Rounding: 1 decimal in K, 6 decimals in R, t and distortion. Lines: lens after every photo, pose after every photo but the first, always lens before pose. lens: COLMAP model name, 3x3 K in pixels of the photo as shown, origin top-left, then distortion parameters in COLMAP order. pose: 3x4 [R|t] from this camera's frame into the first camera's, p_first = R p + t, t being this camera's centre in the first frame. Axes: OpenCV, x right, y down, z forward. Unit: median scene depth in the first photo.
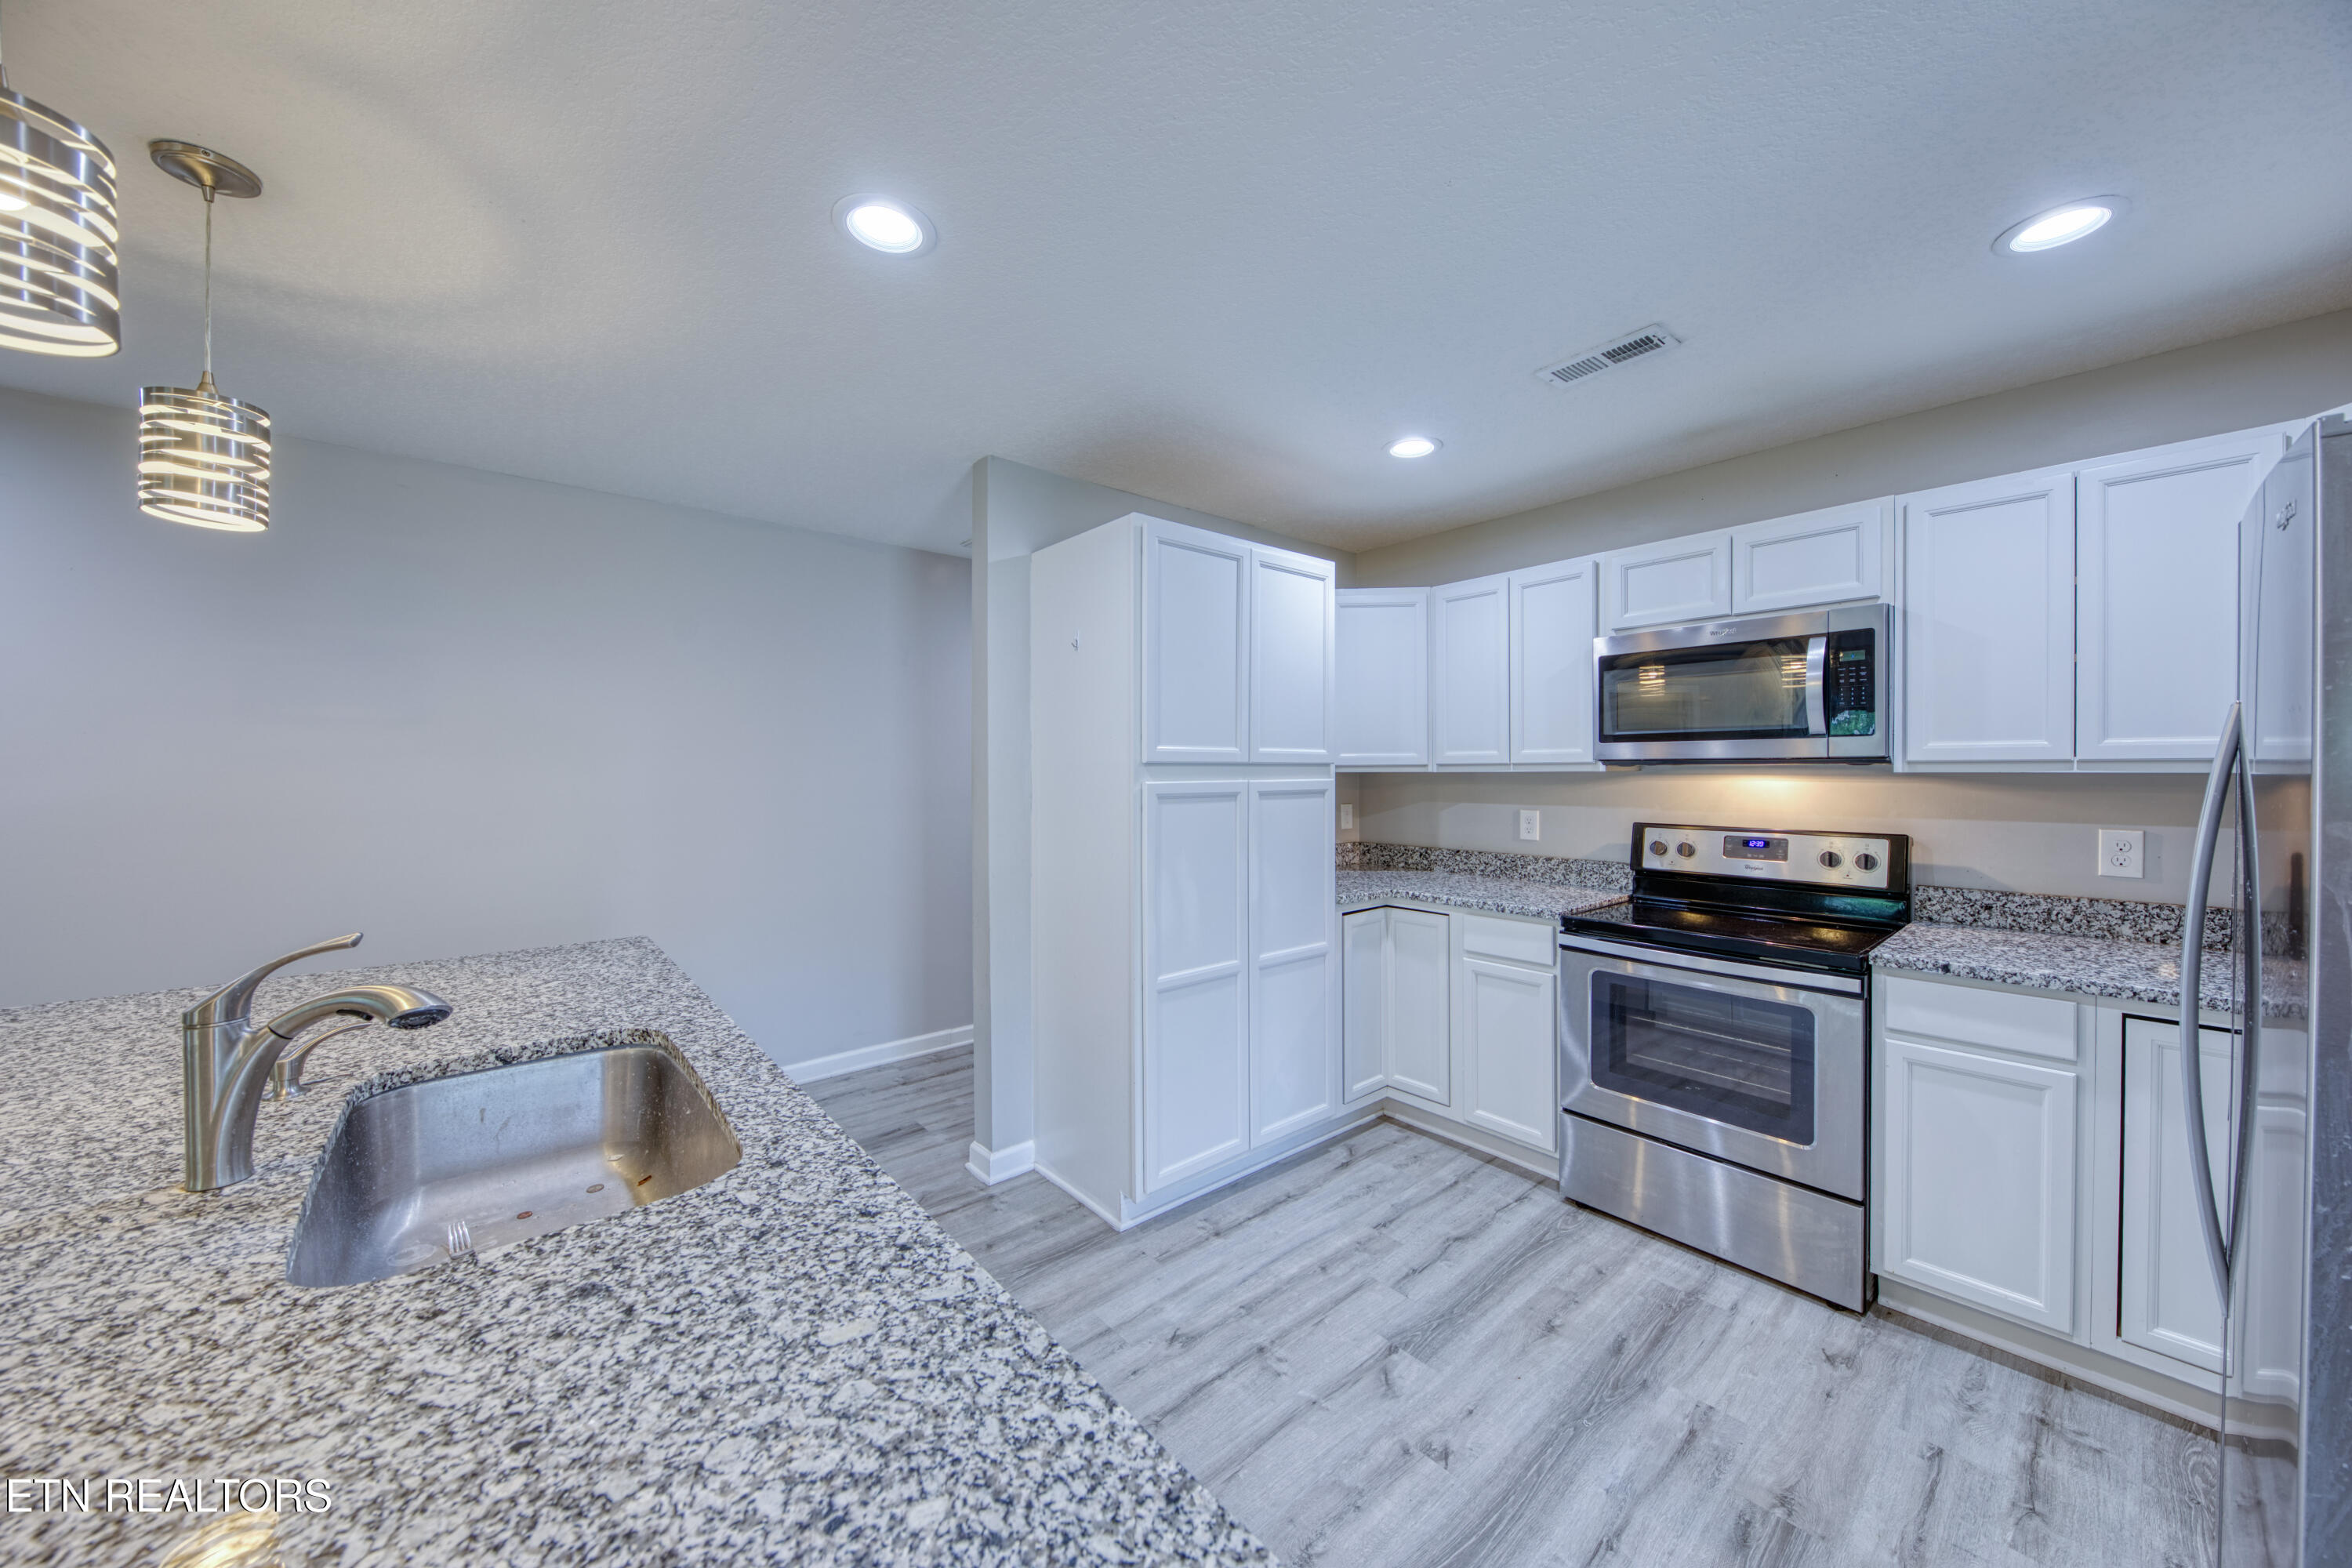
lens RADIAL K [[822.5, 0, 1191.1], [0, 822.5, 778.6], [0, 0, 1]] dist [0.005734, -0.003999]
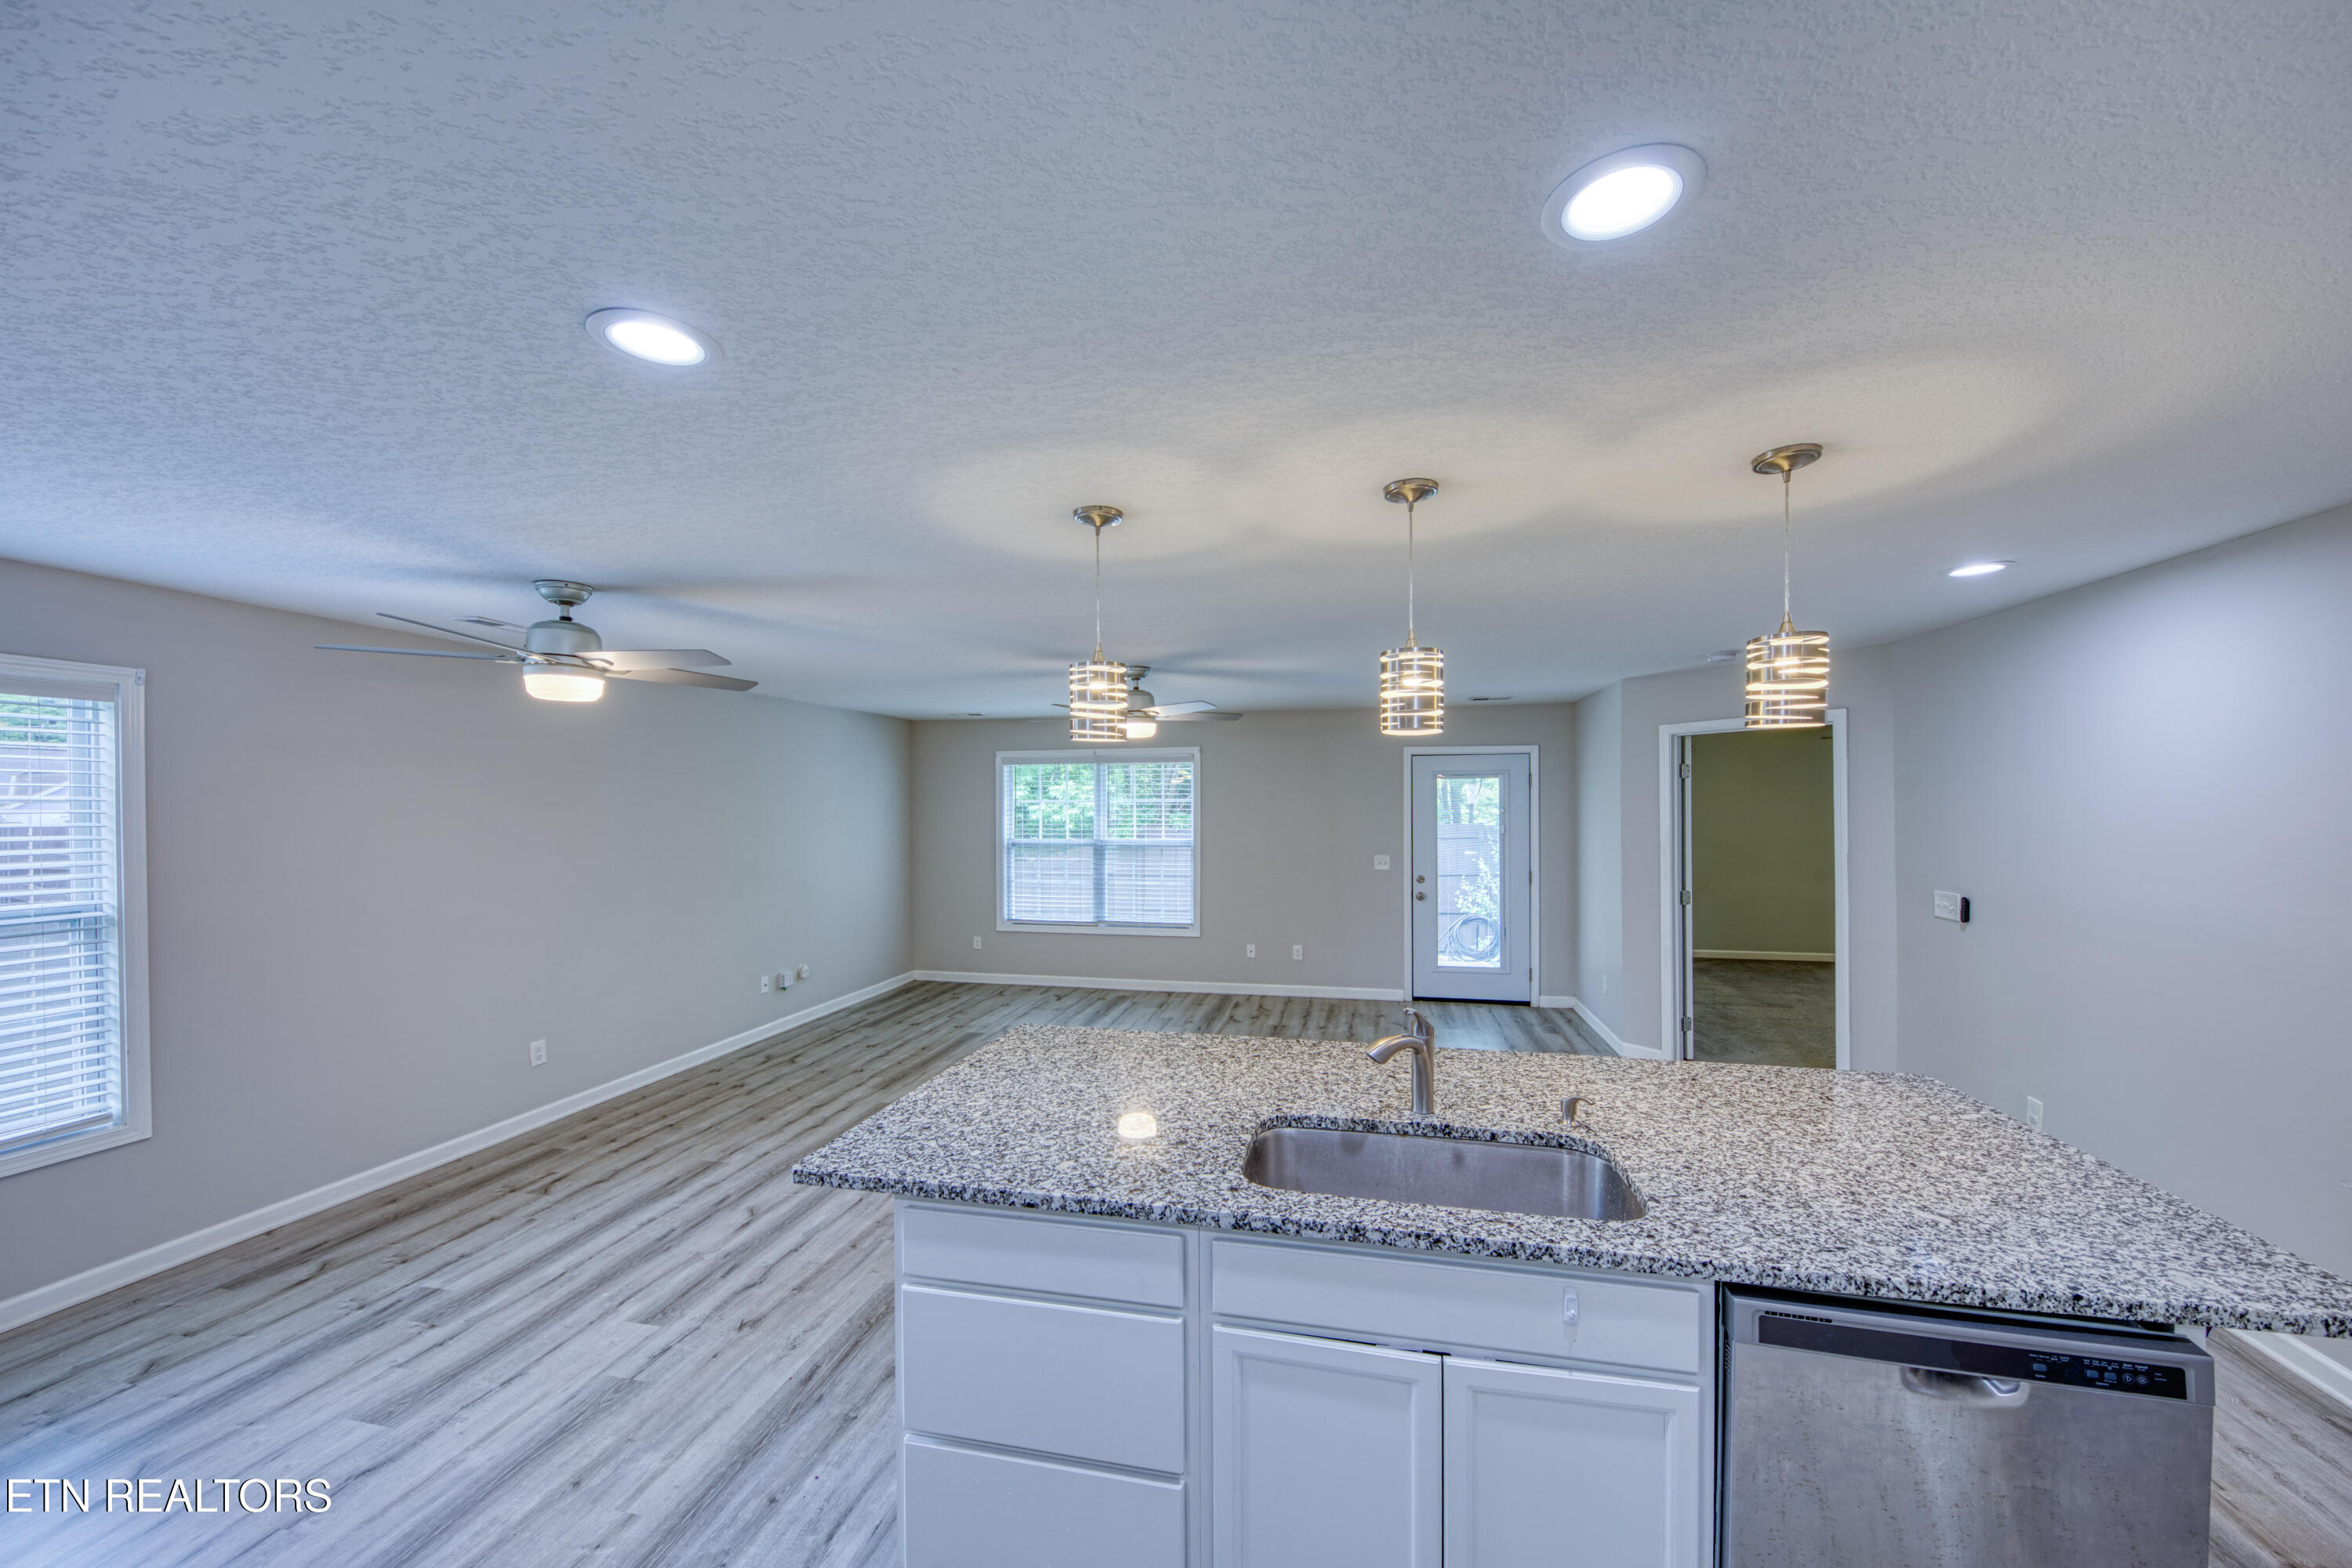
lens RADIAL K [[822.5, 0, 1193.9], [0, 822.5, 813.7], [0, 0, 1]] dist [0.005734, -0.003999]
pose [[-0.794579, 0.013119, -0.607019, 0.203293], [0.001233, 0.999799, 0.019995, -0.115100], [0.607160, 0.015139, -0.794436, 0.858368]]
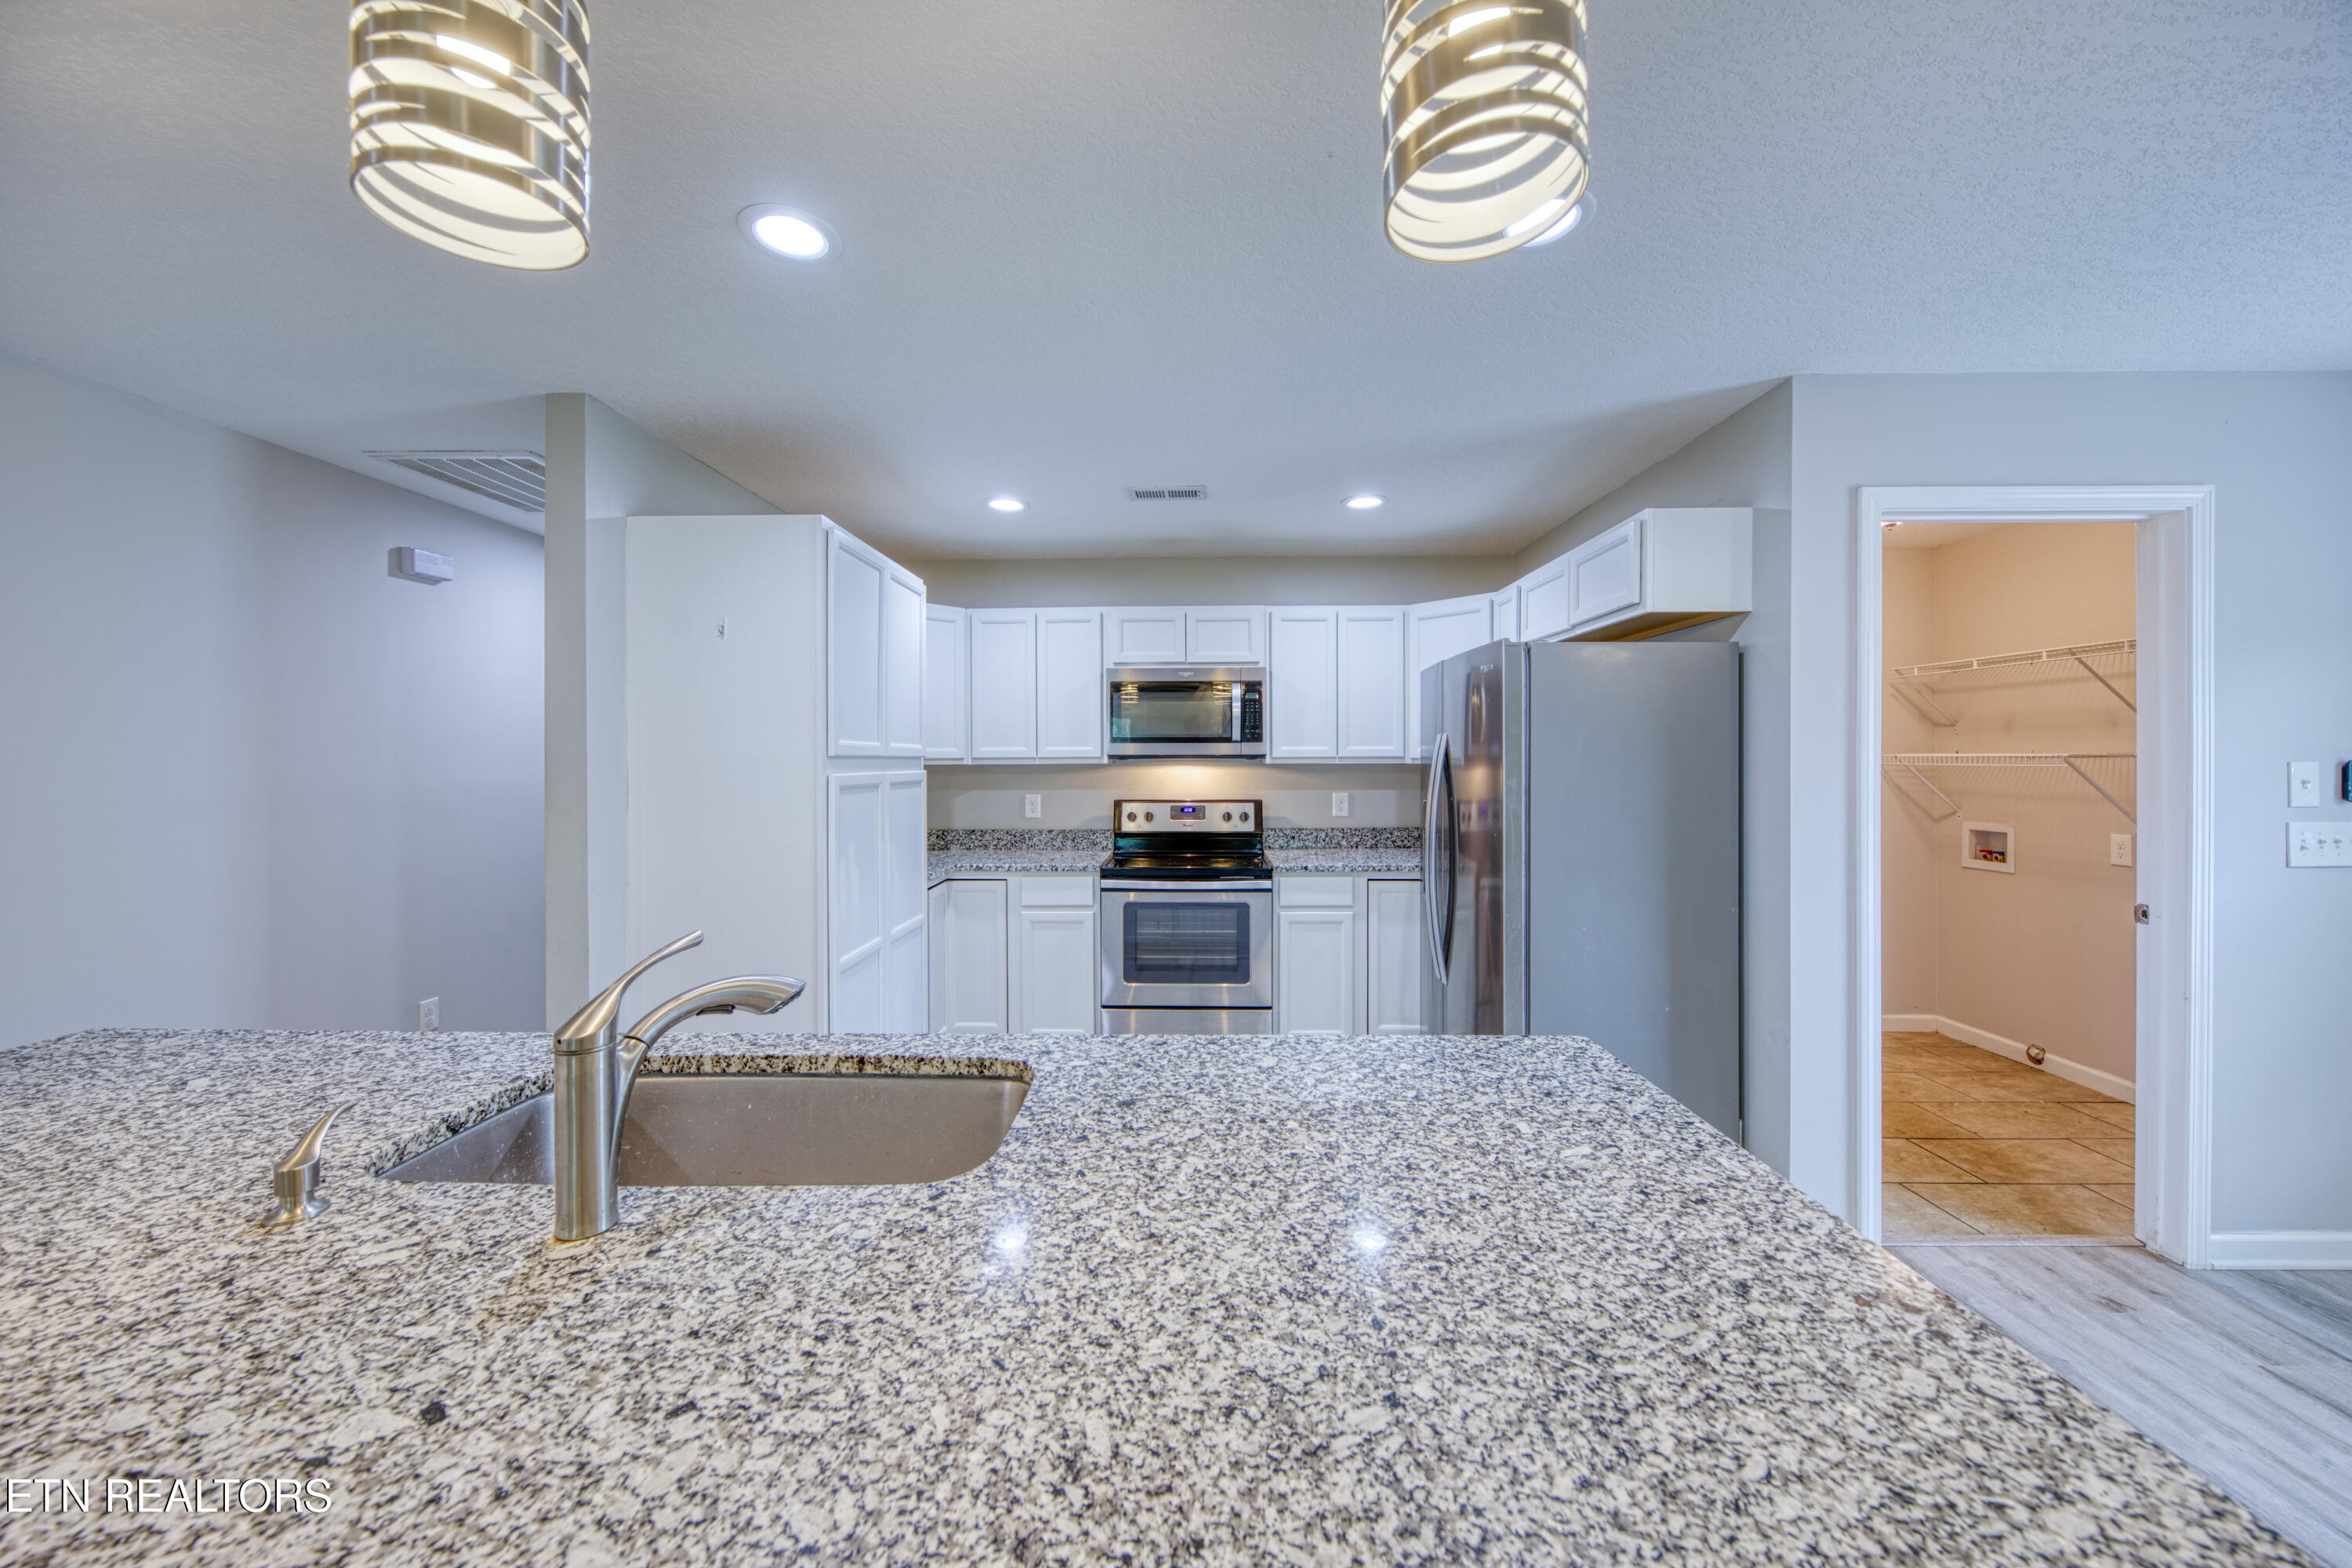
lens RADIAL K [[822.5, 0, 1177.9], [0, 822.5, 770.9], [0, 0, 1]] dist [0.005734, -0.003999]
pose [[0.667112, -0.008201, 0.744912, -0.527611], [0.008805, 0.999956, 0.003123, 0.000491], [-0.744905, 0.004475, 0.667155, -0.026324]]
